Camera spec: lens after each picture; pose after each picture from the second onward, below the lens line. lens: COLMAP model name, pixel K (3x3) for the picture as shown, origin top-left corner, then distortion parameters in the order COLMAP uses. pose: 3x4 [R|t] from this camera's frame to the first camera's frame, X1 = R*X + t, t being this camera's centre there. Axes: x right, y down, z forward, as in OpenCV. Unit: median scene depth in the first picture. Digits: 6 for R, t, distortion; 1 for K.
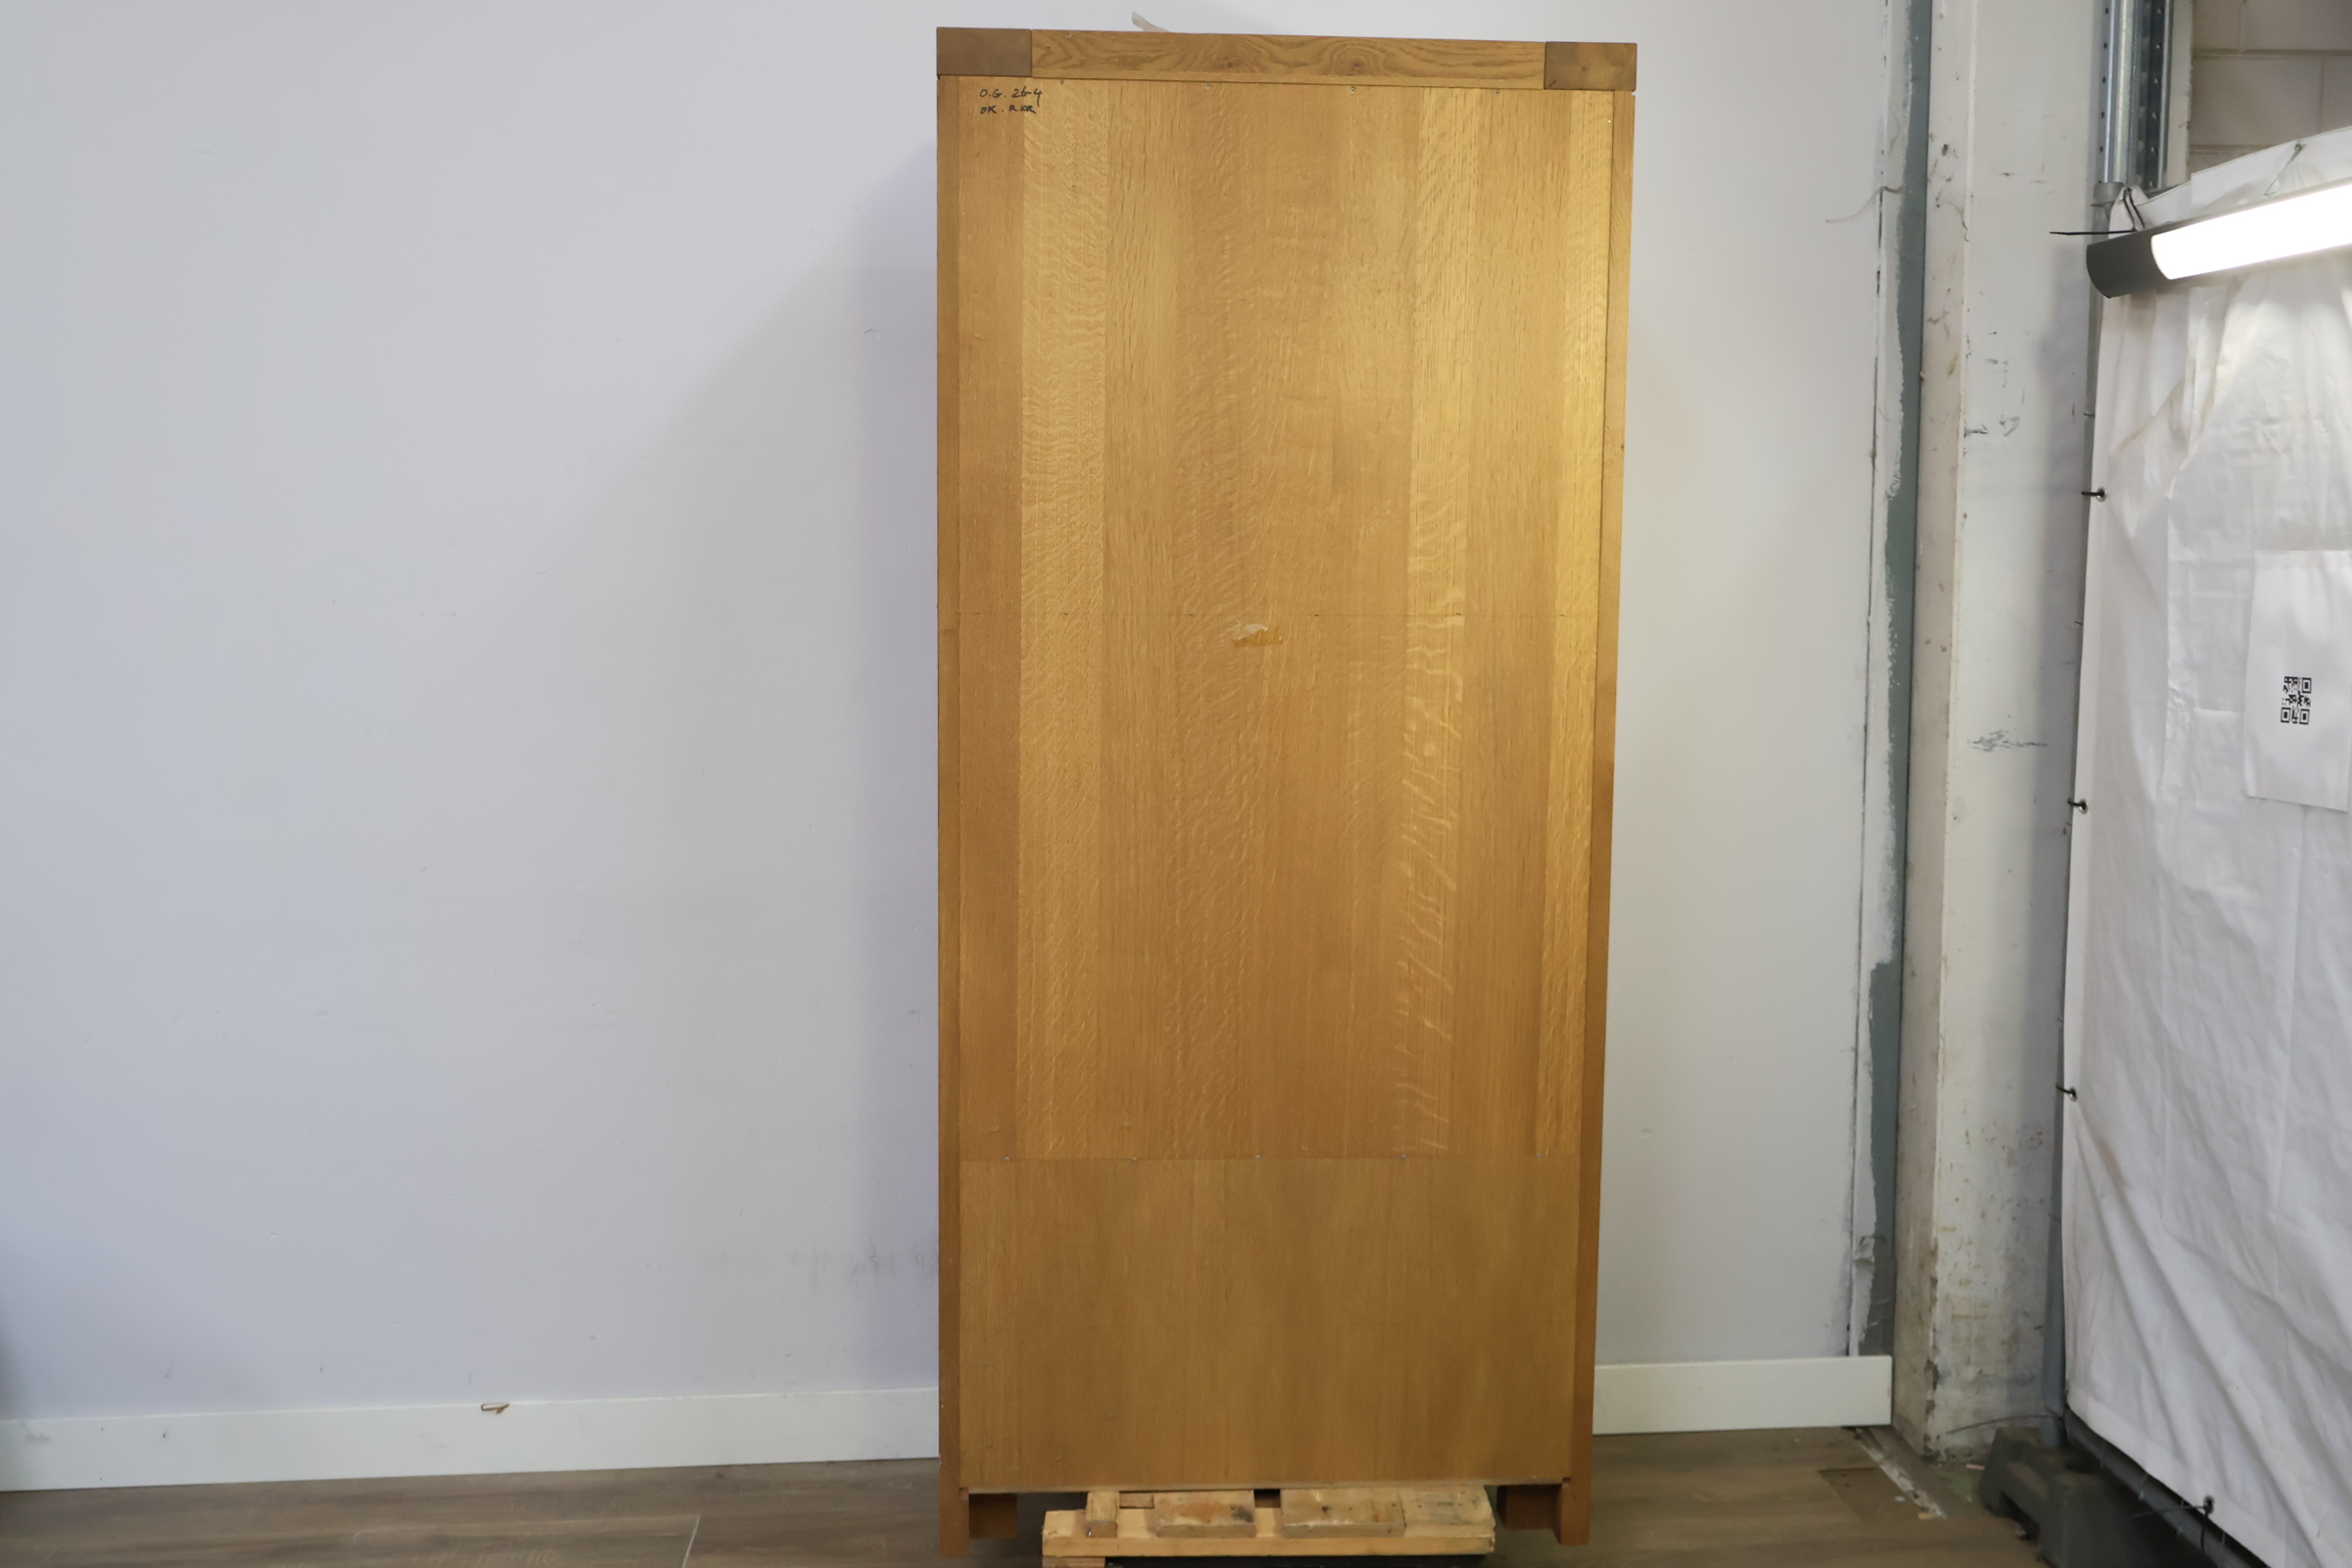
lens RADIAL K [[2294.6, 0, 1183.0], [0, 2294.6, 788.9], [0, 0, 1]] dist [0.005543, 0.001164]
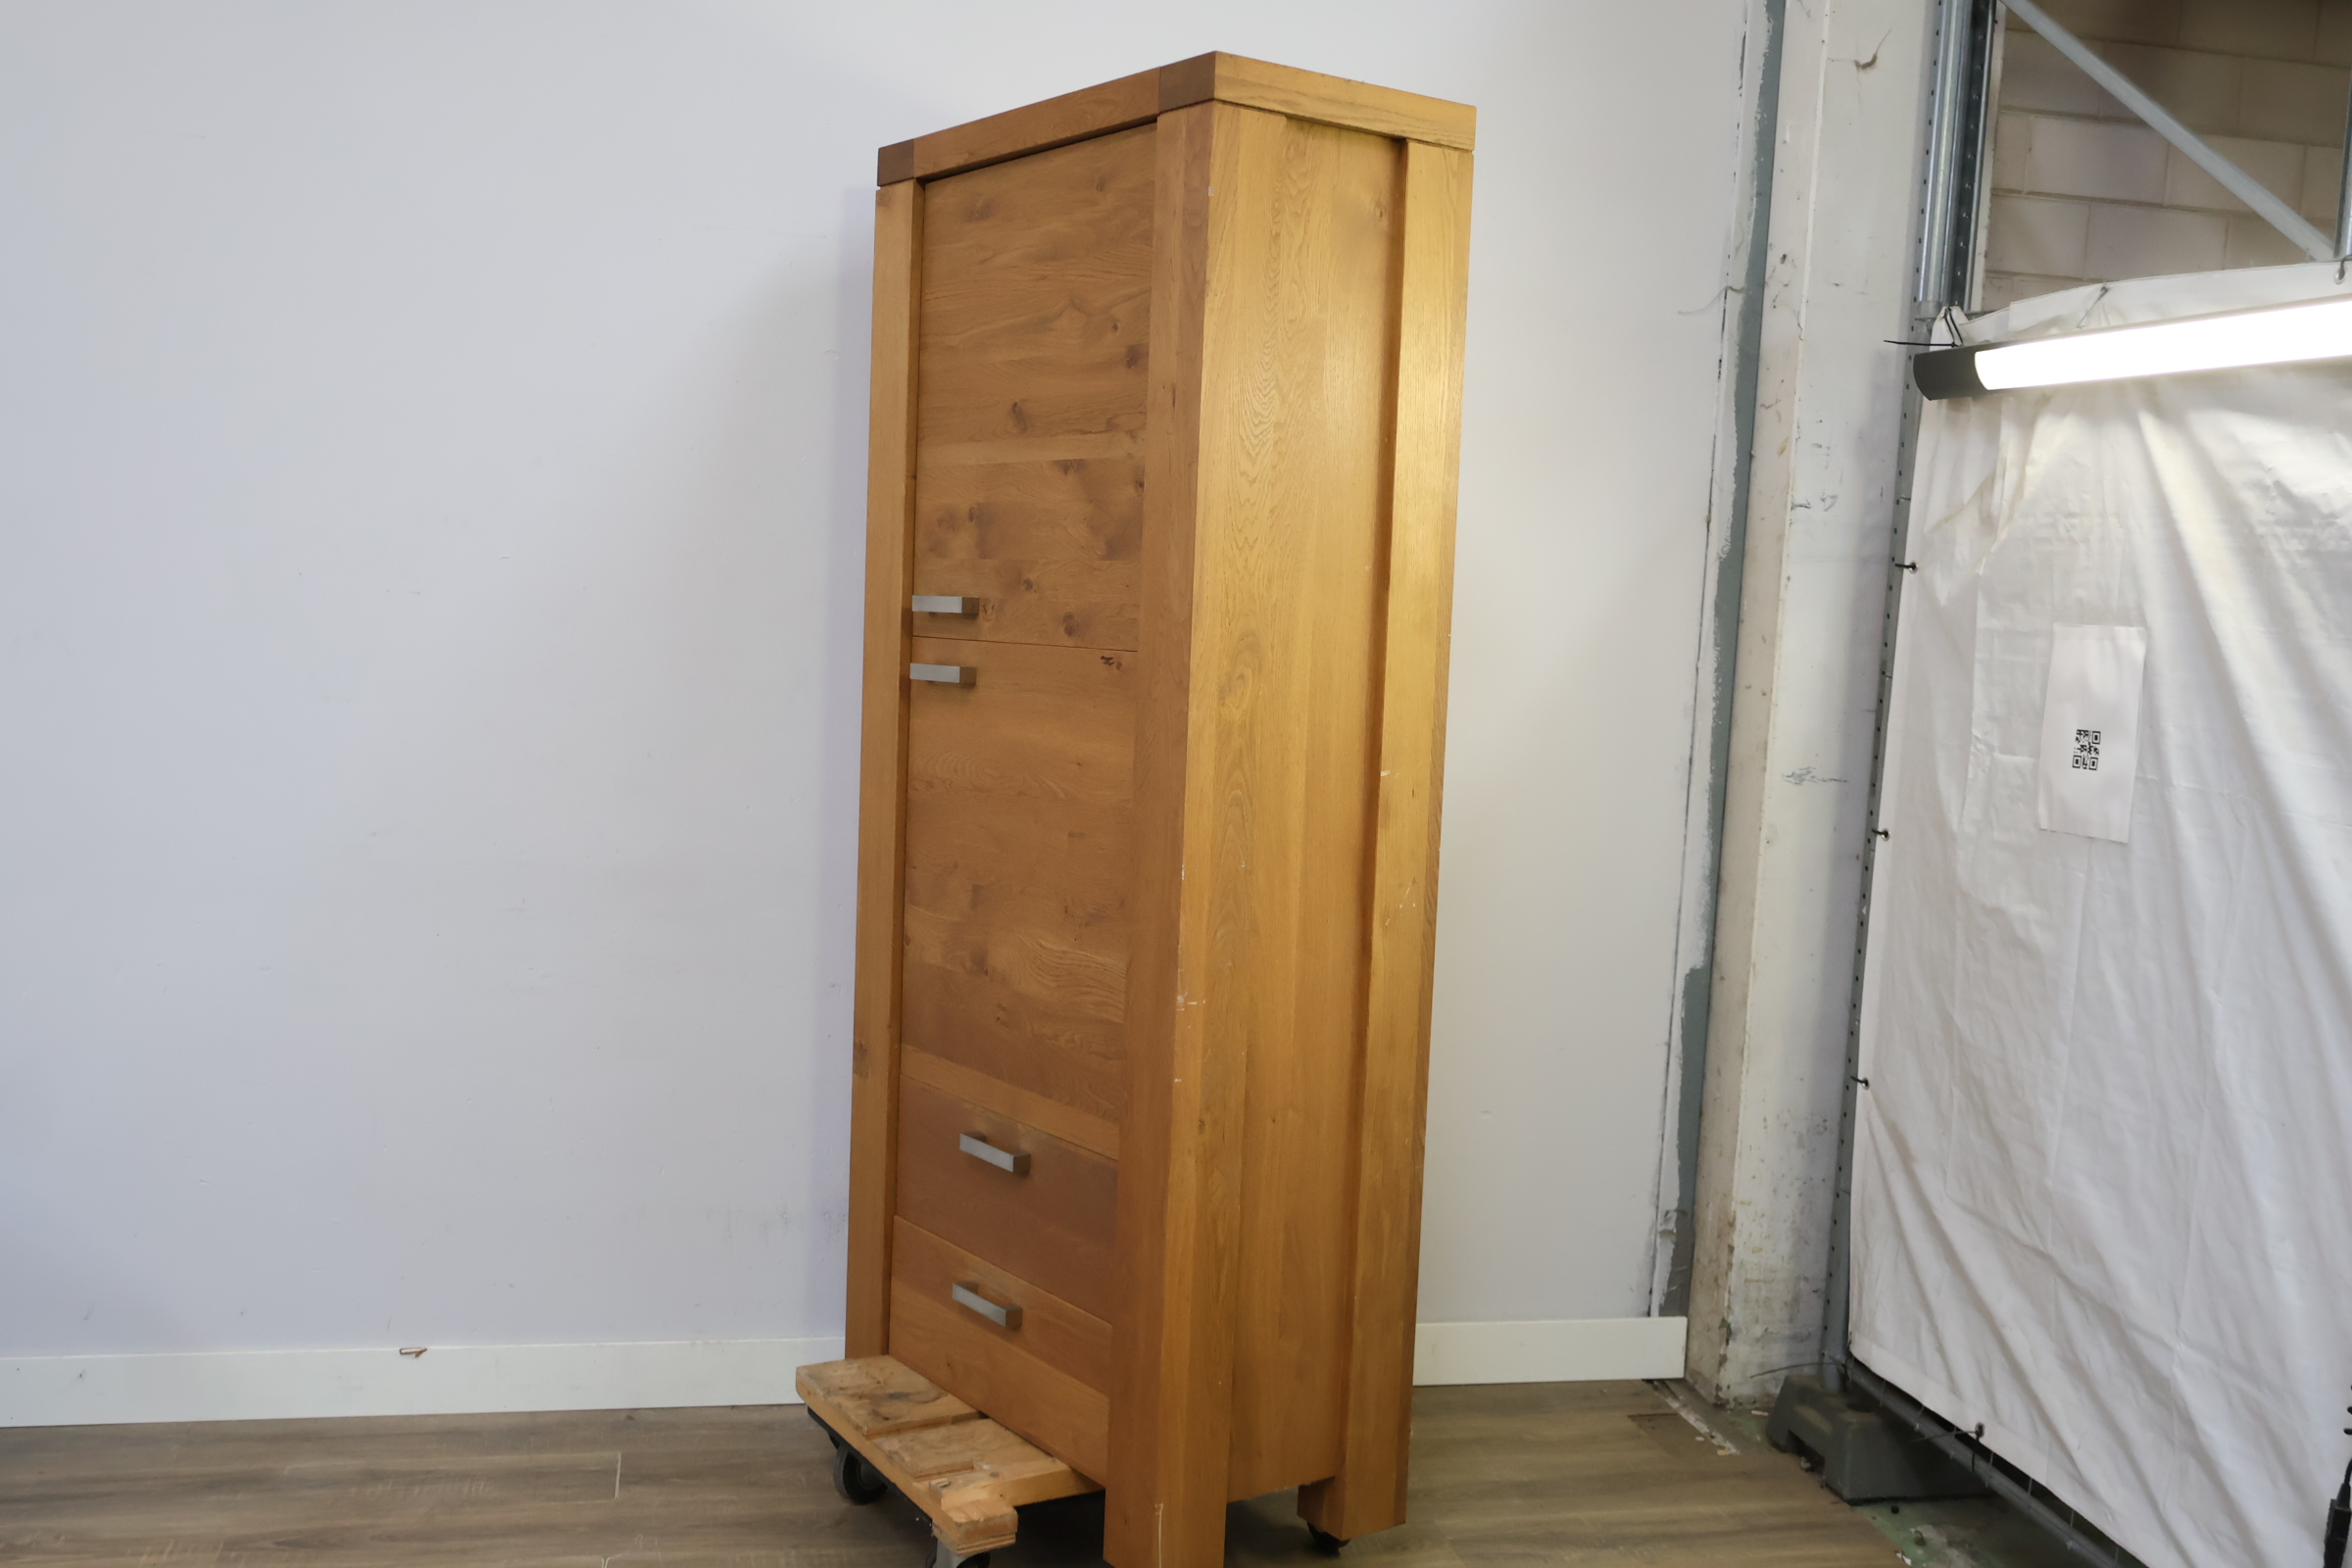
lens RADIAL K [[2310.5, 0, 1179.3], [0, 2310.5, 790.8], [0, 0, 1]] dist [0.005036, 0.000426]
pose [[0.988784, 0.041831, 0.143374, -0.119707], [-0.040712, 0.999113, -0.010735, 0.011584], [-0.143695, 0.004778, 0.989610, -0.096371]]
